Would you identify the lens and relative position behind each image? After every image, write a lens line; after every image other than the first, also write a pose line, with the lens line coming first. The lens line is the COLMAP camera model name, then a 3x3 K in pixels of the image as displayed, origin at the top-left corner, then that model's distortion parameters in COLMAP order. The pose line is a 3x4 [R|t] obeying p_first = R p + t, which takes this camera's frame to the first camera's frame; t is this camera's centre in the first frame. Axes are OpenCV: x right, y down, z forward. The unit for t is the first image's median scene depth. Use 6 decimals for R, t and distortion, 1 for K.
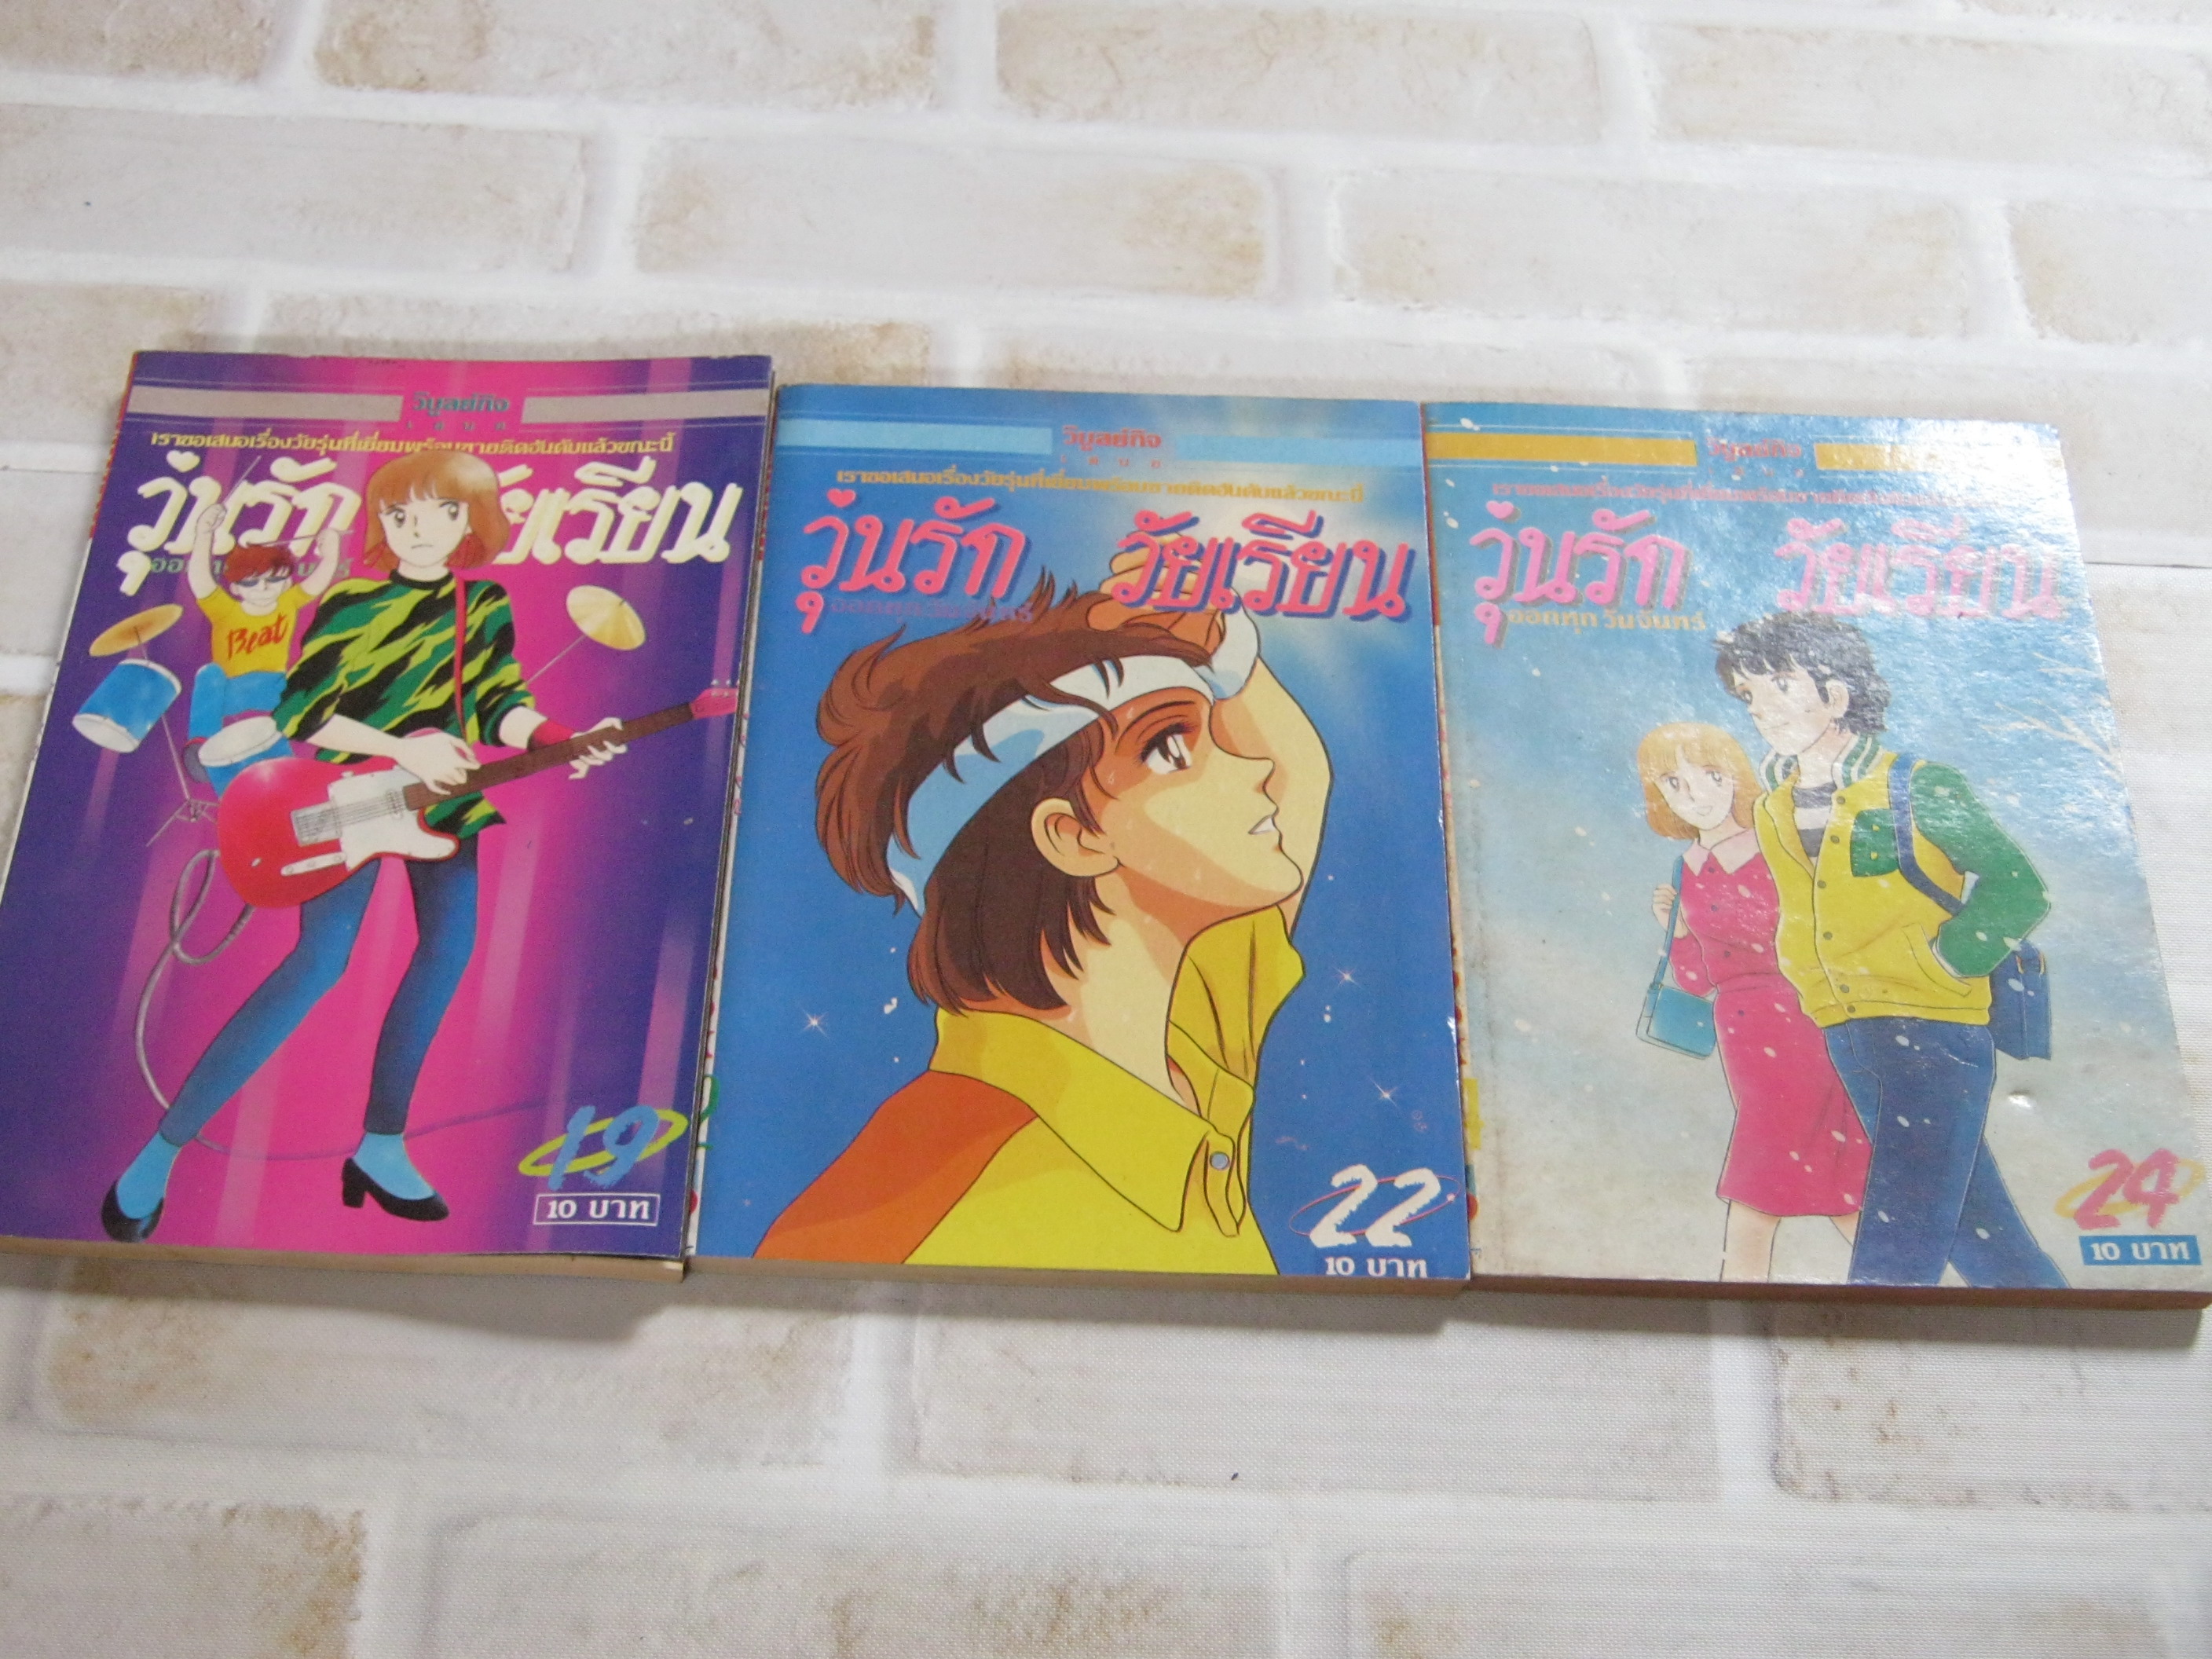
lens RADIAL K [[2794.6, 0, 1106.0], [0, 2794.6, 829.5], [0, 0, 1]] dist [-0.080494, -0.031124]
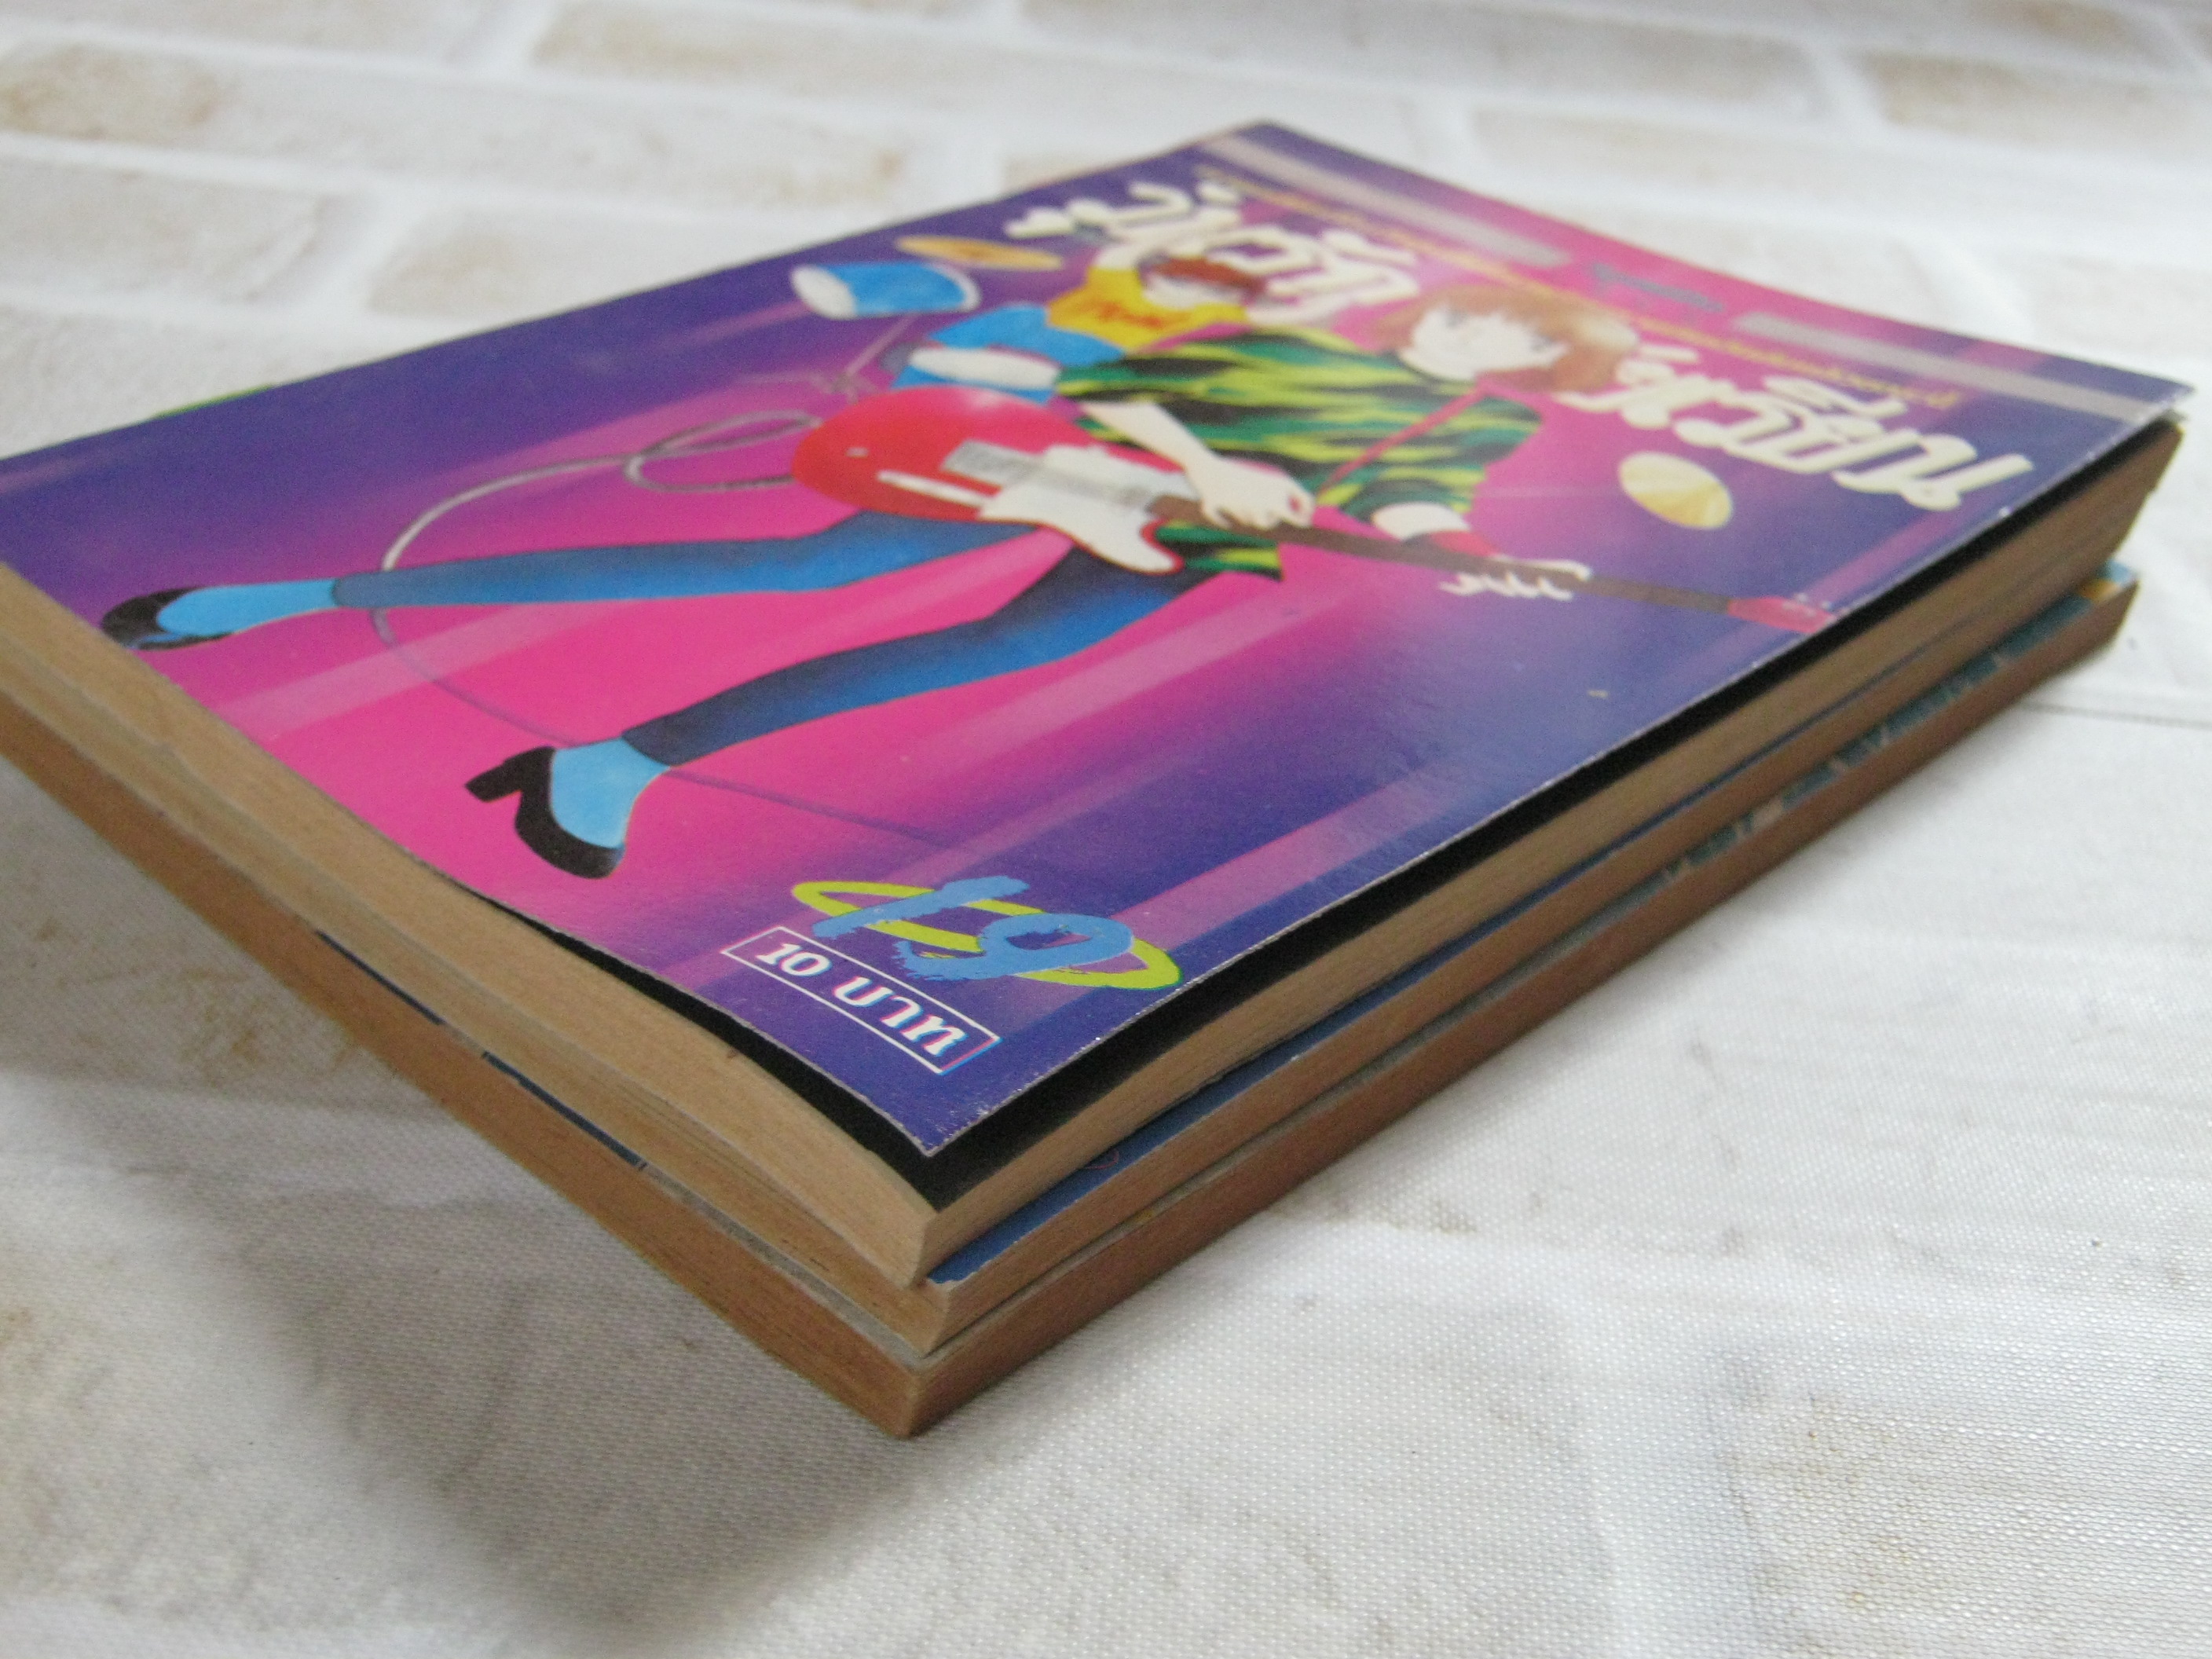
lens RADIAL K [[2794.6, 0, 1106.0], [0, 2794.6, 829.5], [0, 0, 1]] dist [-0.080494, -0.031124]
pose [[0.755461, 0.357846, -0.548840, 0.045474], [-0.586254, 0.743224, -0.322373, 0.198415], [0.292551, 0.565300, 0.771265, 0.608744]]
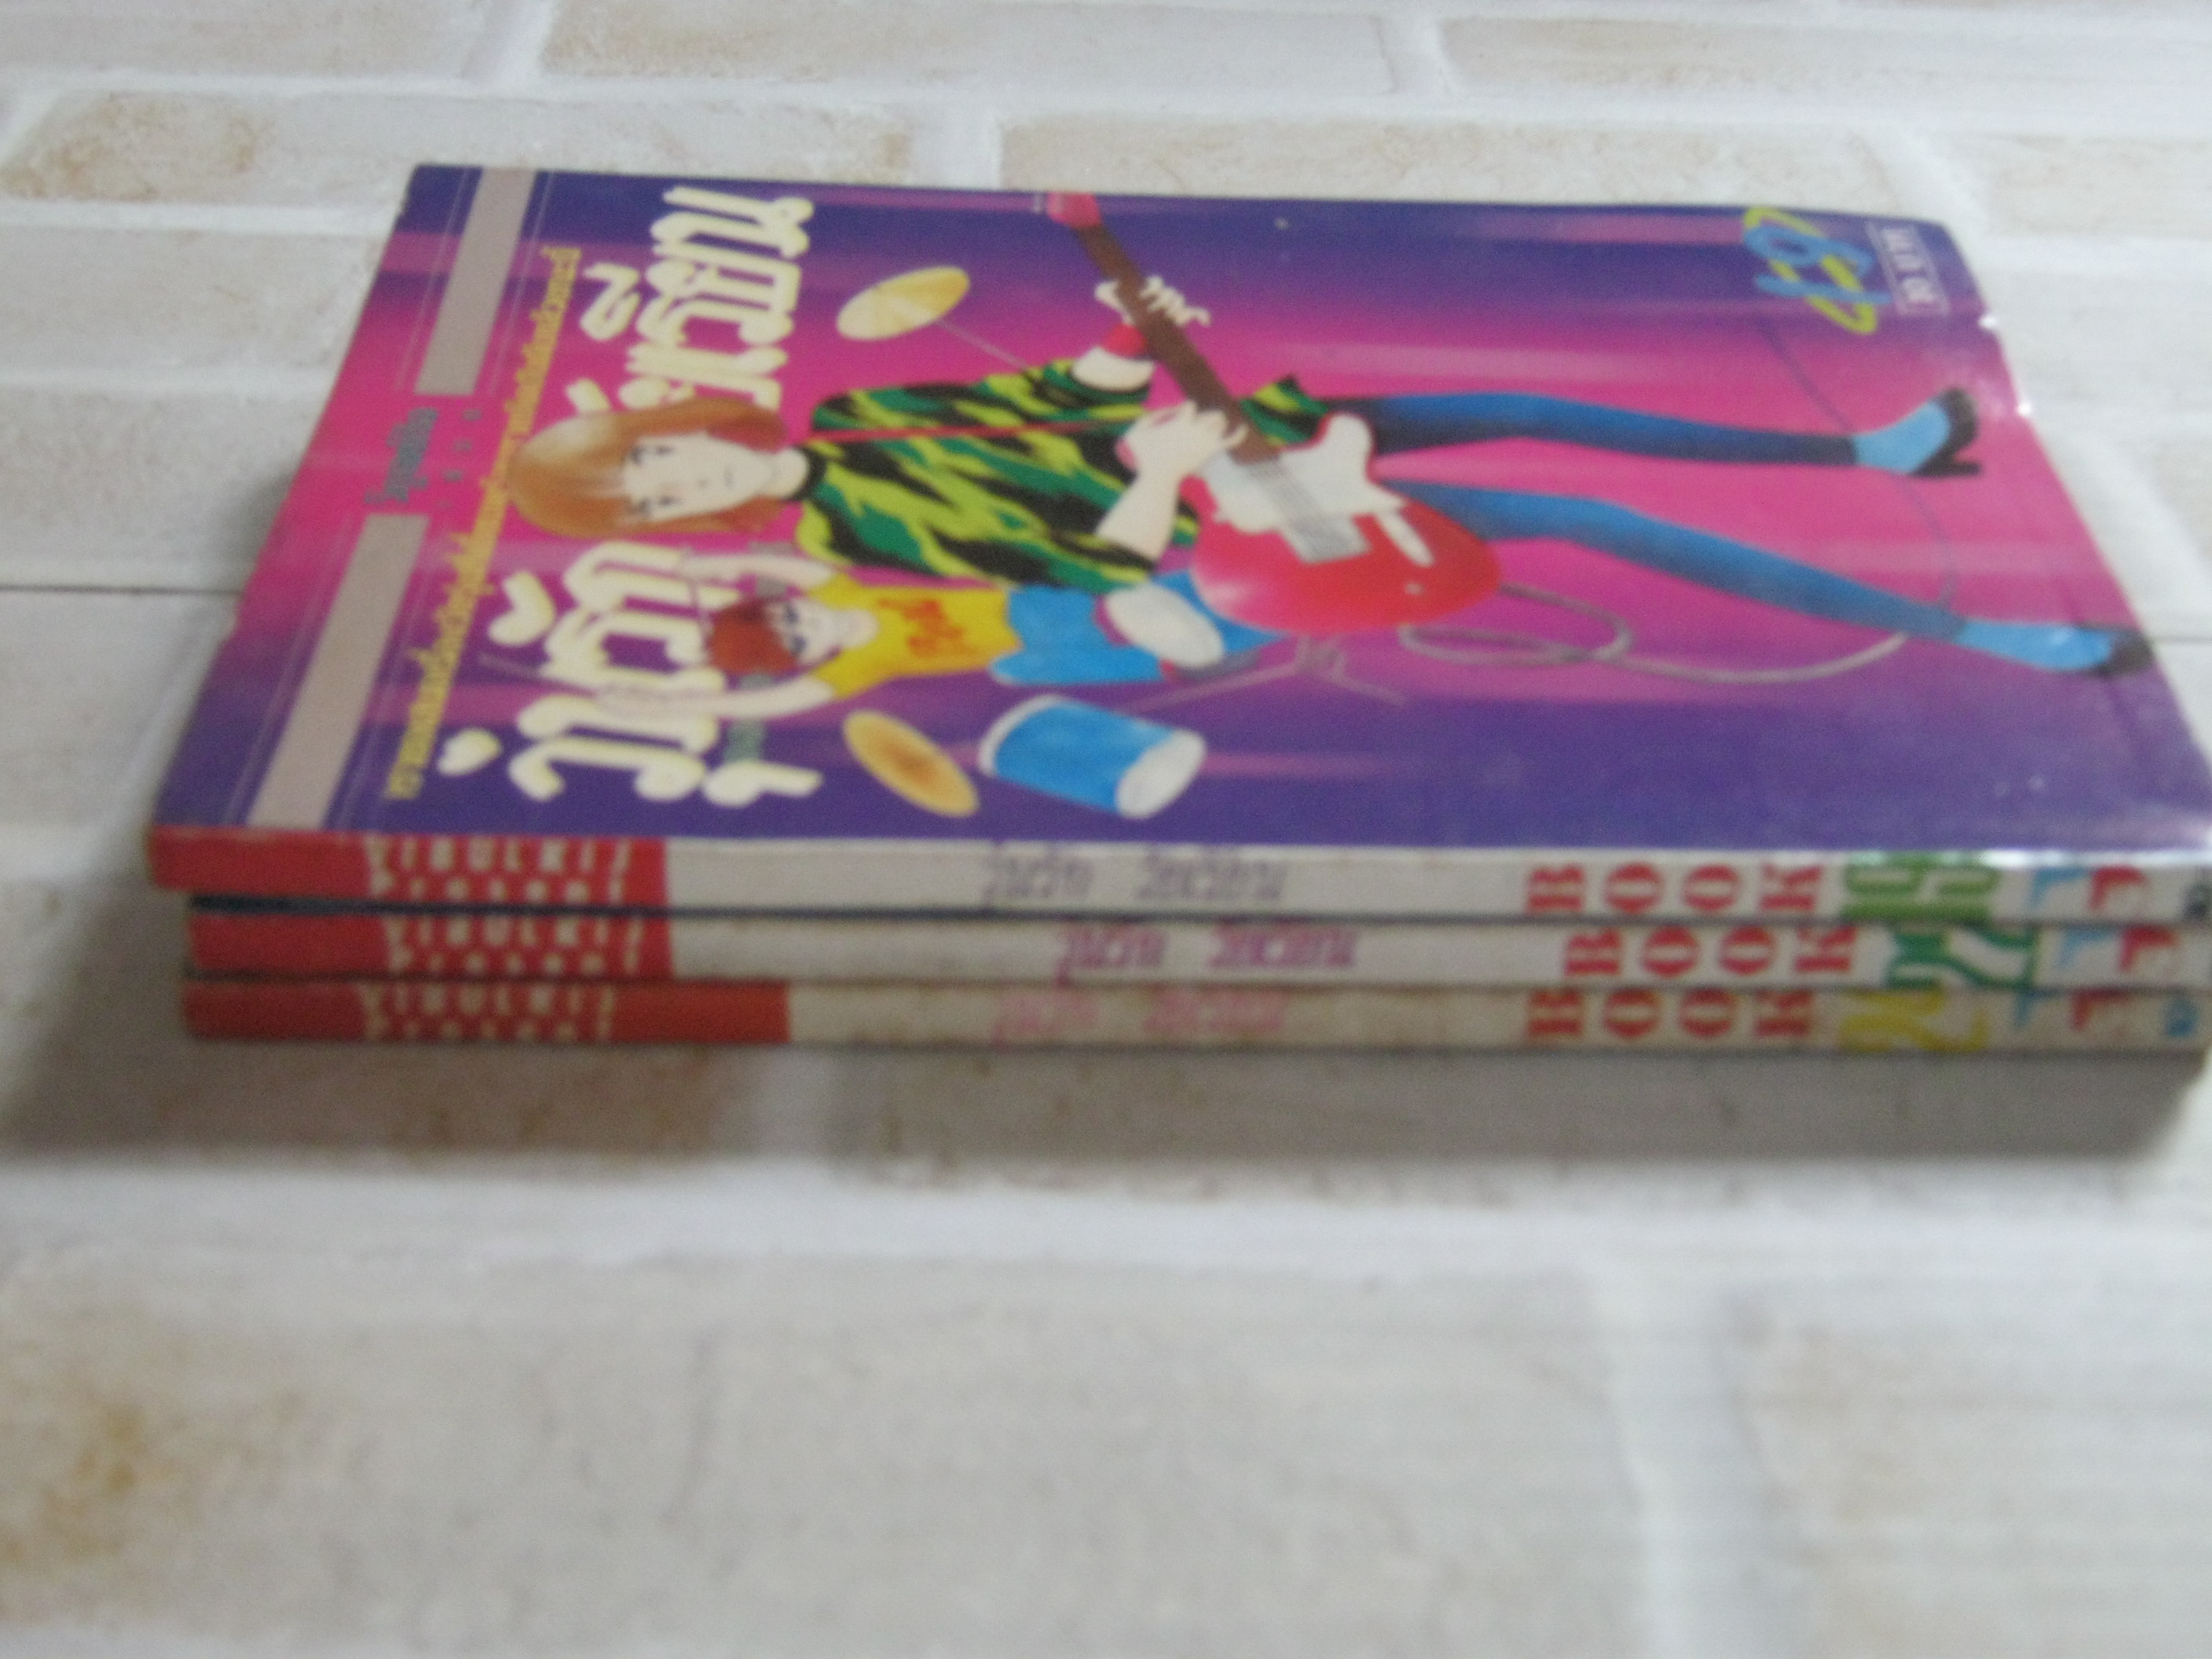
lens RADIAL K [[2794.6, 0, 1106.0], [0, 2794.6, 829.5], [0, 0, 1]] dist [-0.080494, -0.031124]
pose [[-0.018055, -0.643430, 0.765292, -0.731567], [0.843443, 0.401230, 0.357238, -0.212834], [-0.536916, 0.651930, 0.535452, 0.720495]]
